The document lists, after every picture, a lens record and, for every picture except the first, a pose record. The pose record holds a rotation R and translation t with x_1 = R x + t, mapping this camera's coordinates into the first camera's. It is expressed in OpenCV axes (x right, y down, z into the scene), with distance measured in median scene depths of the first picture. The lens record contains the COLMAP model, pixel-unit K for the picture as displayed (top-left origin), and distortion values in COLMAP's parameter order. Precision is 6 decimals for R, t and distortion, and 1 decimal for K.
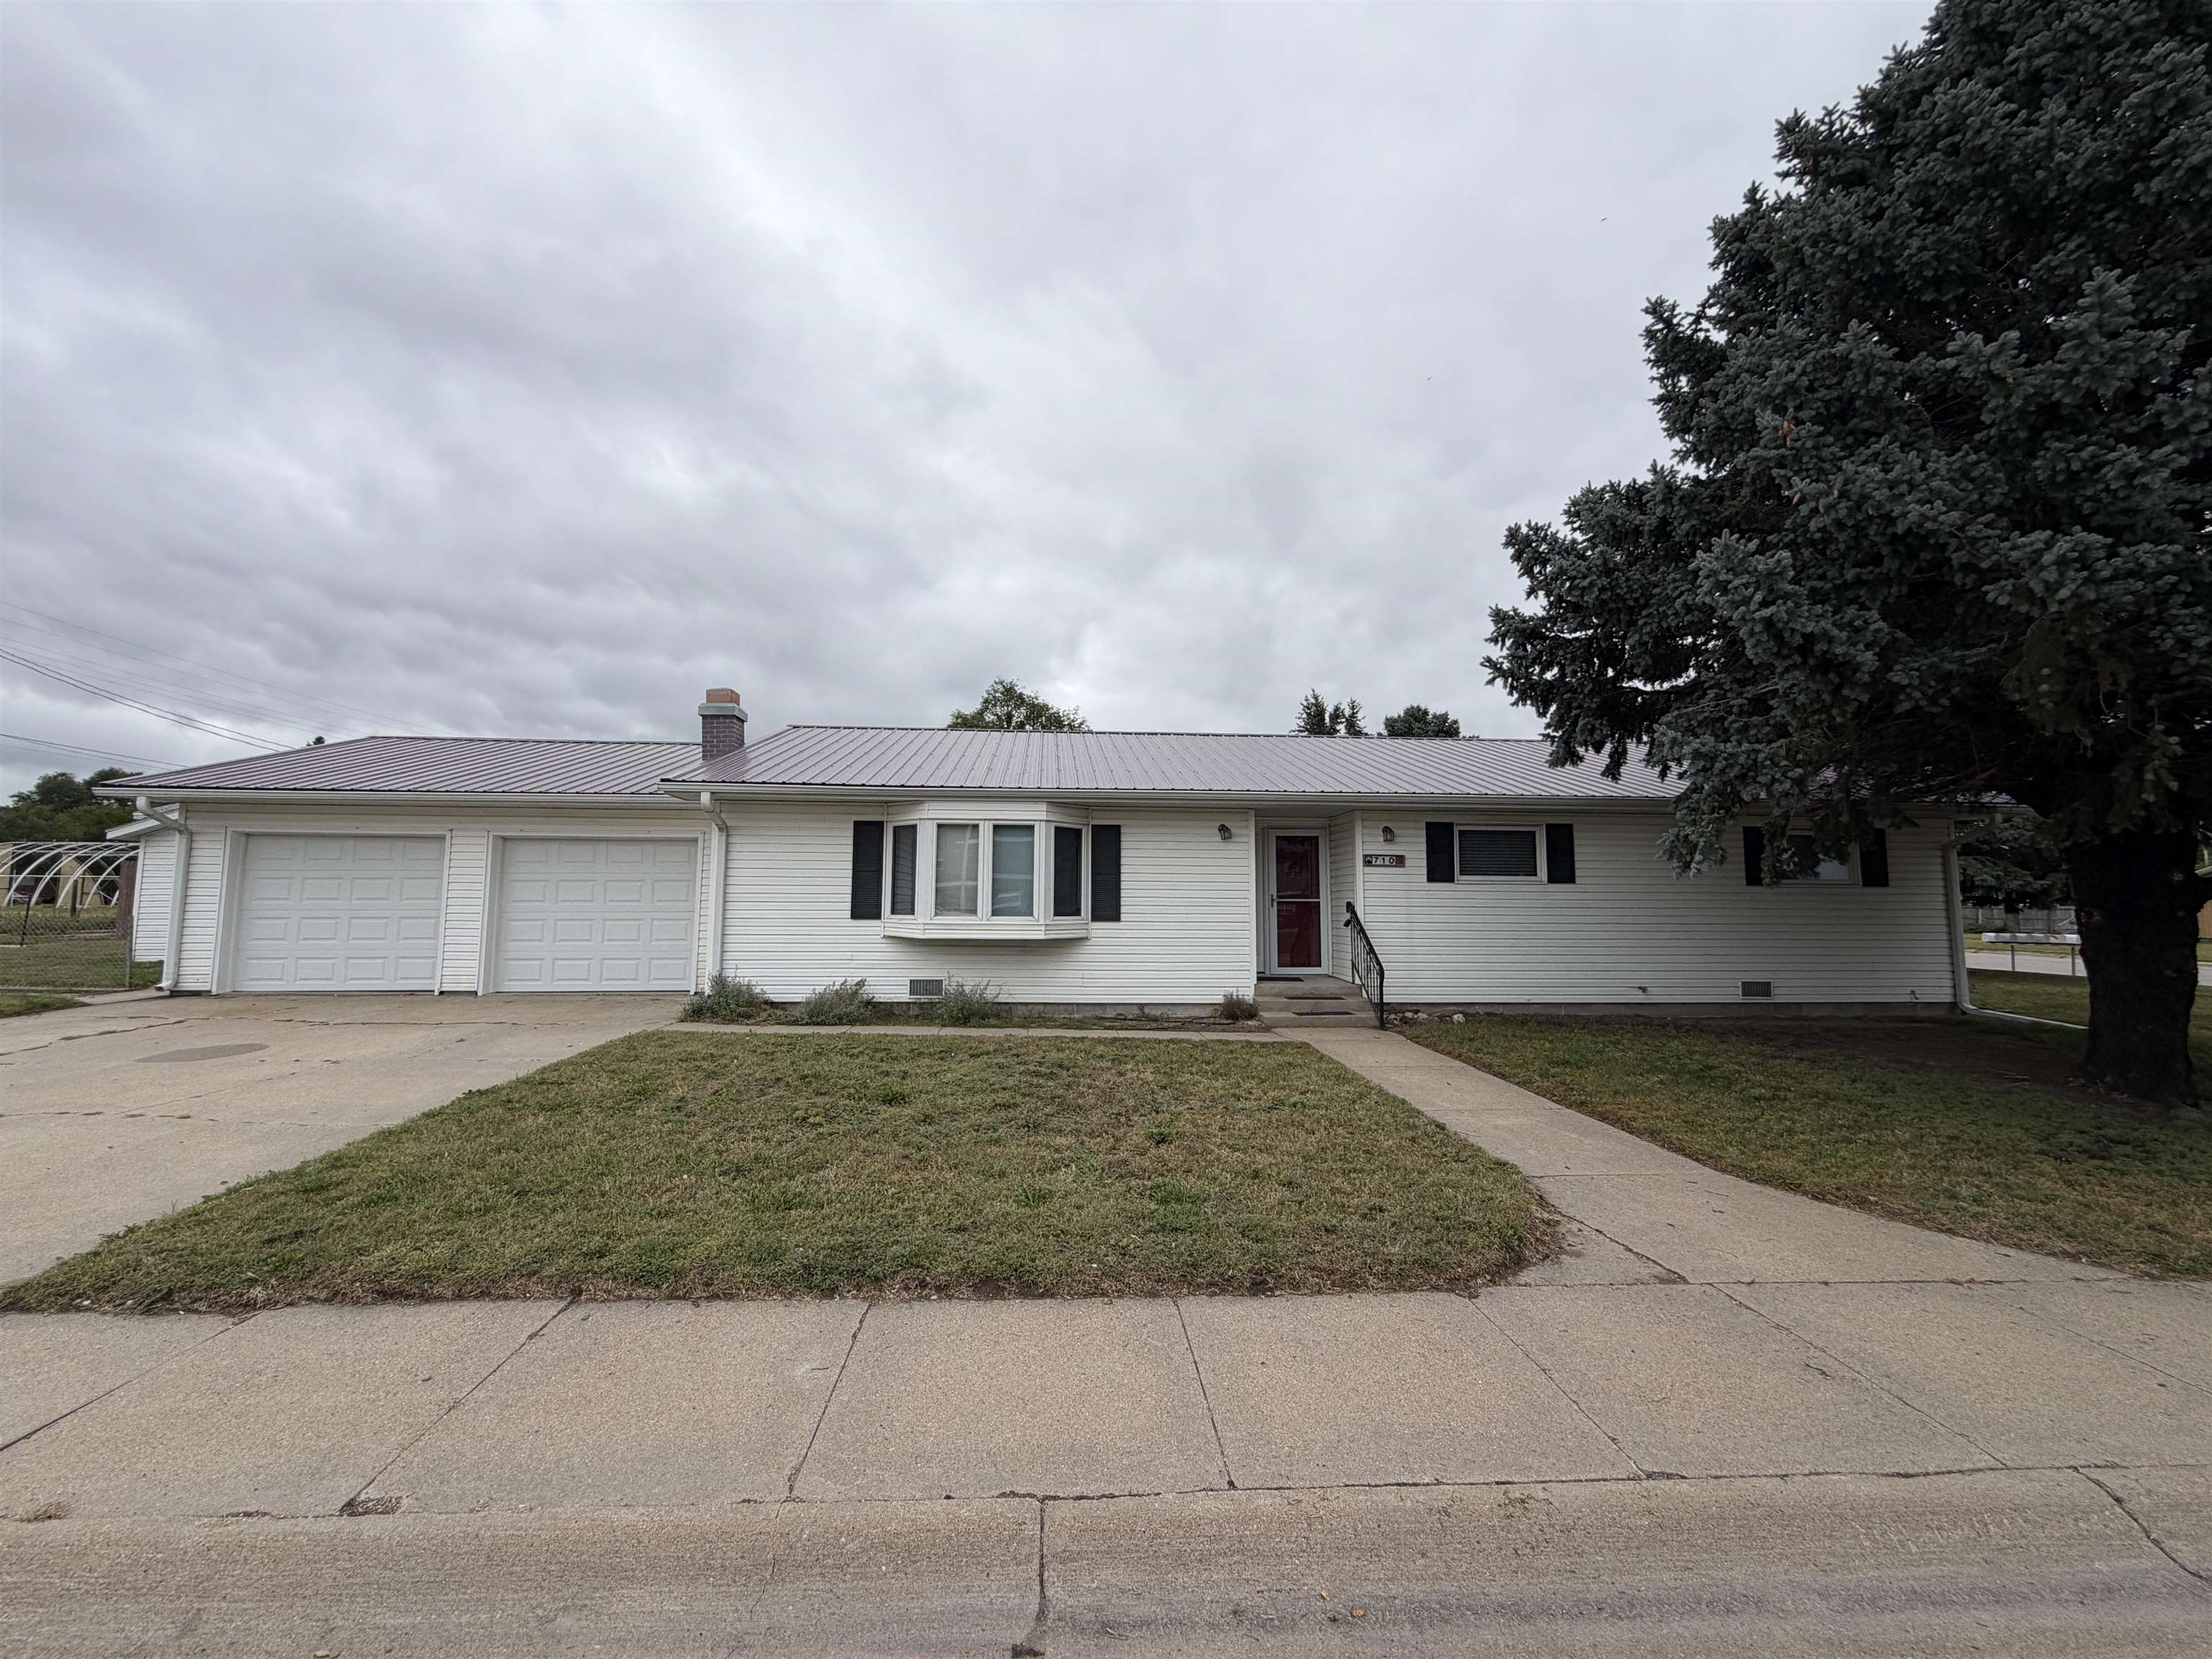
lens RADIAL K [[885.0, 0, 1100.8], [0, 885.0, 824.3], [0, 0, 1]] dist [0.000421, 0.000198]
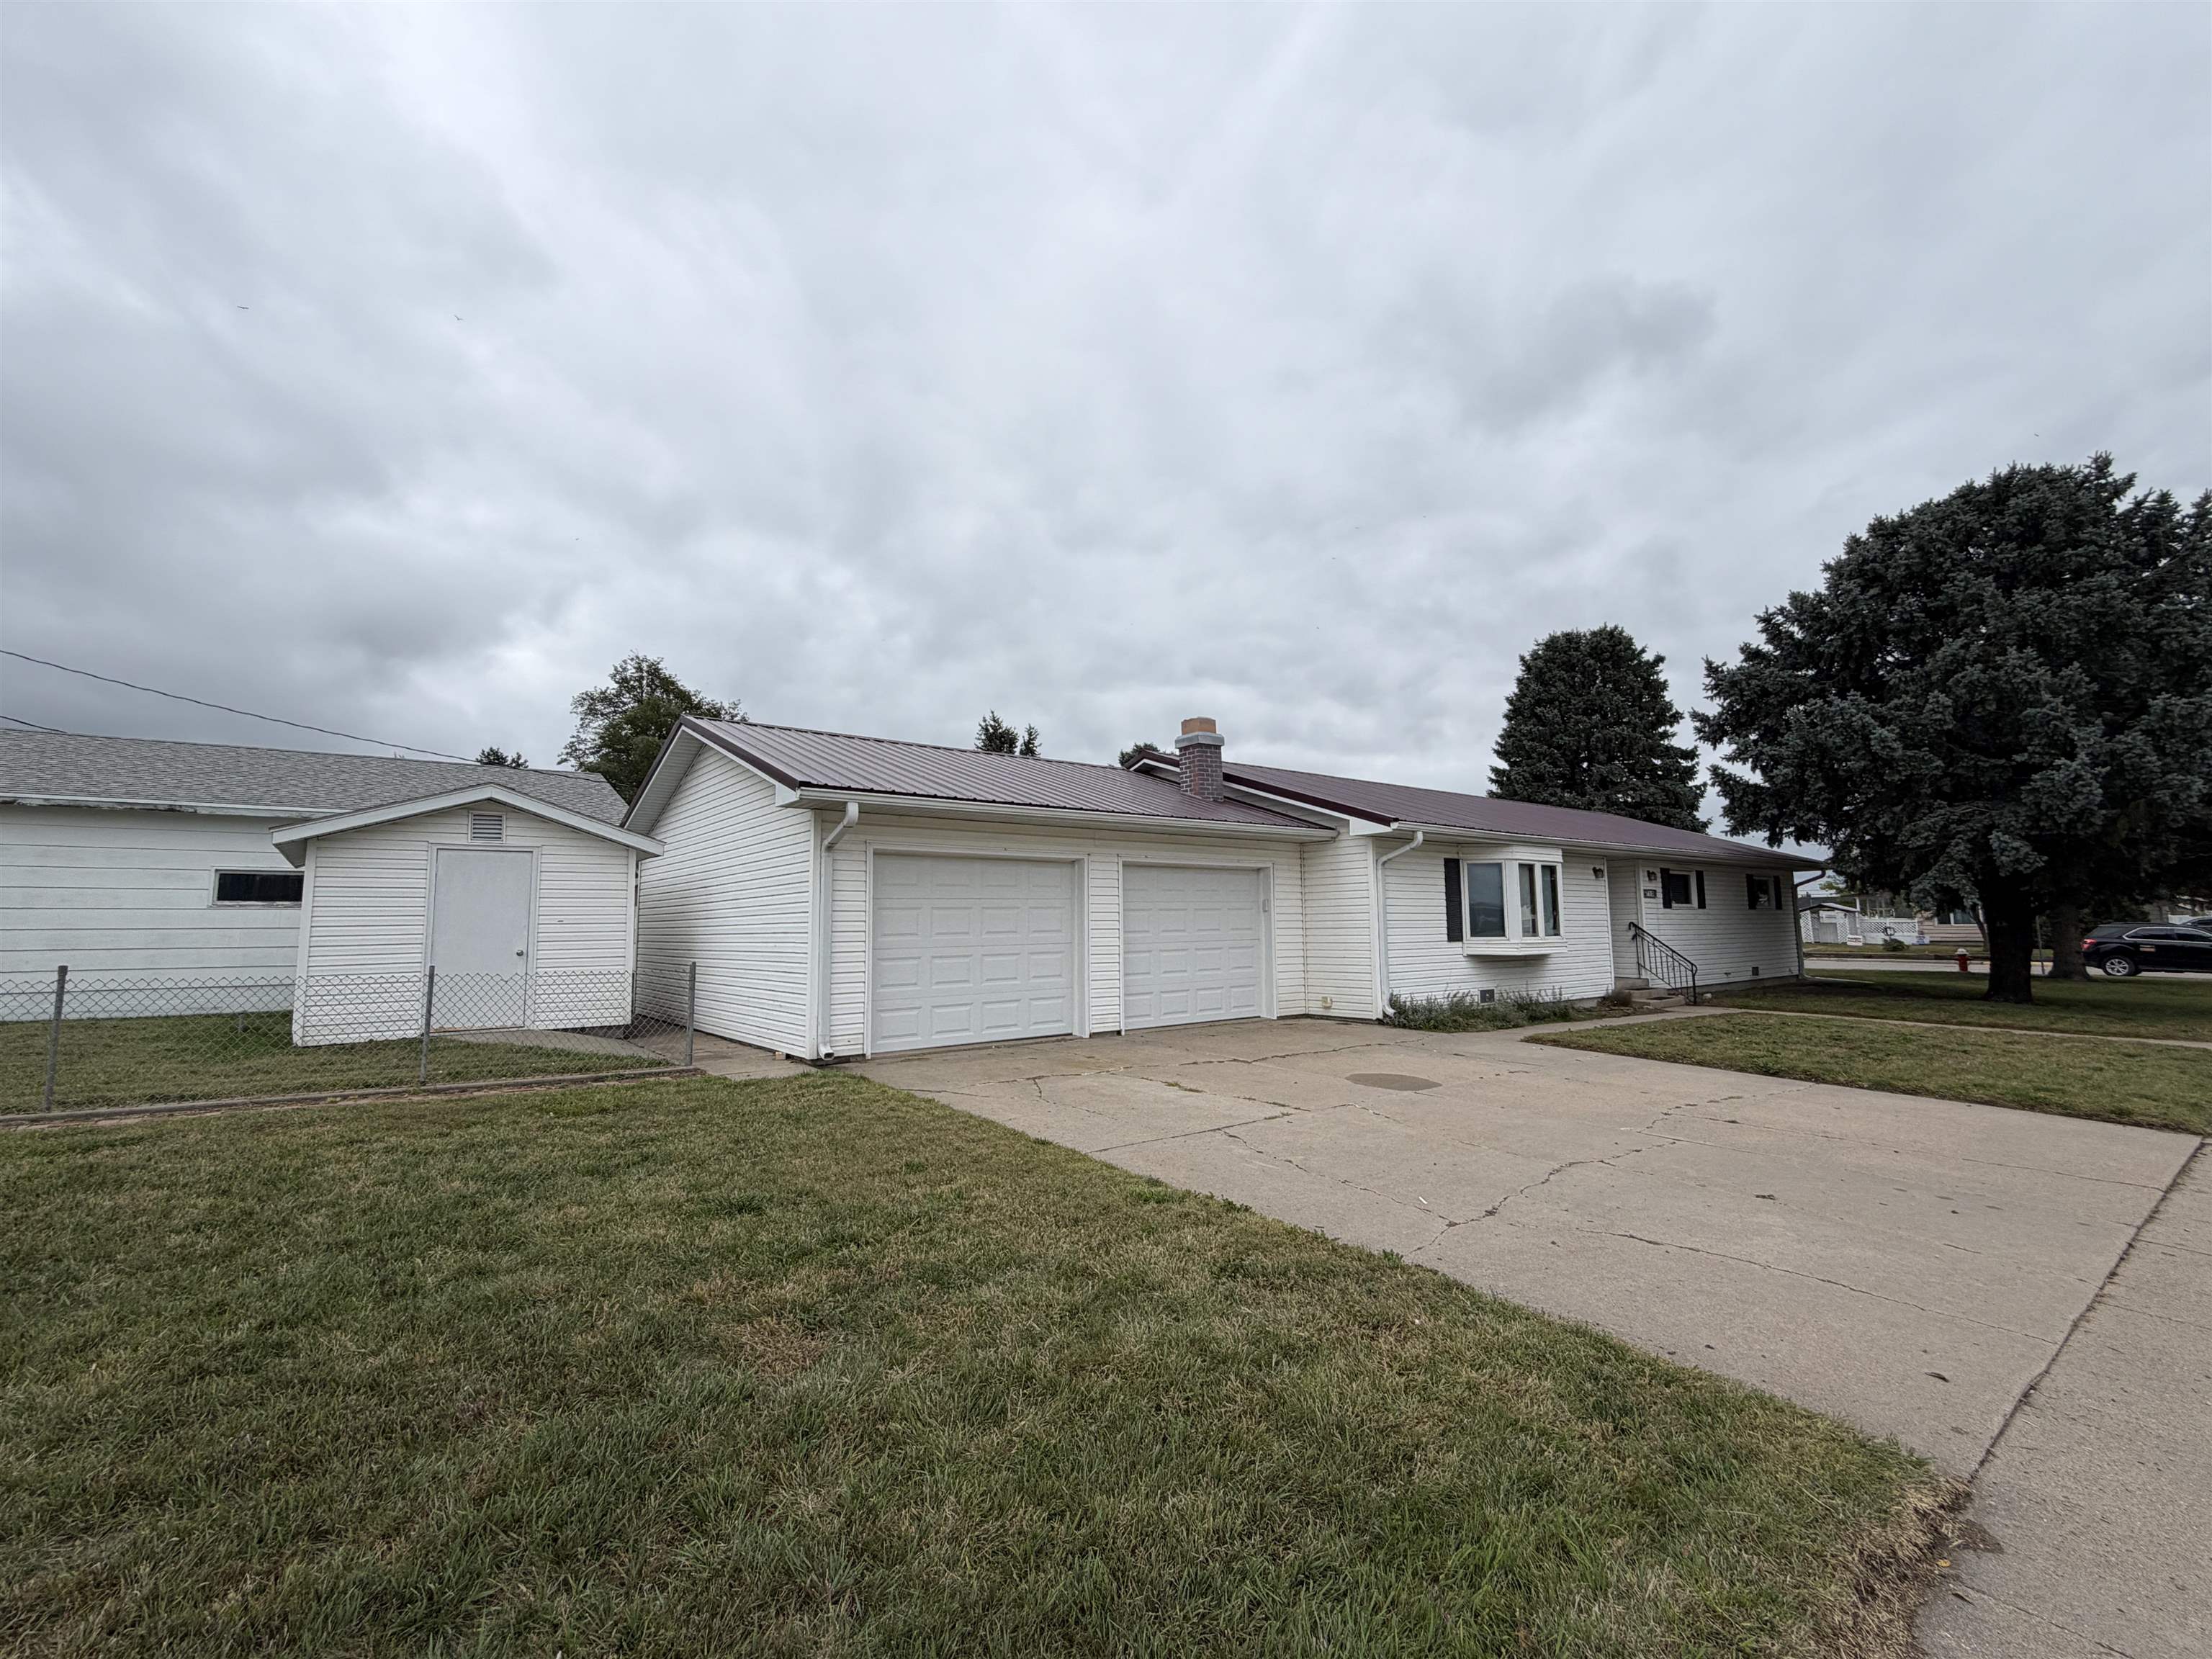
lens RADIAL K [[954.8, 0, 1106.0], [0, 954.8, 829.5], [0, 0, 1]] dist [-0.000136, -0.000069]
pose [[0.824554, 0.043176, 0.564134, -1.262358], [-0.036728, 0.999066, -0.022780, 0.003486], [-0.564590, -0.001936, 0.825369, 0.191978]]
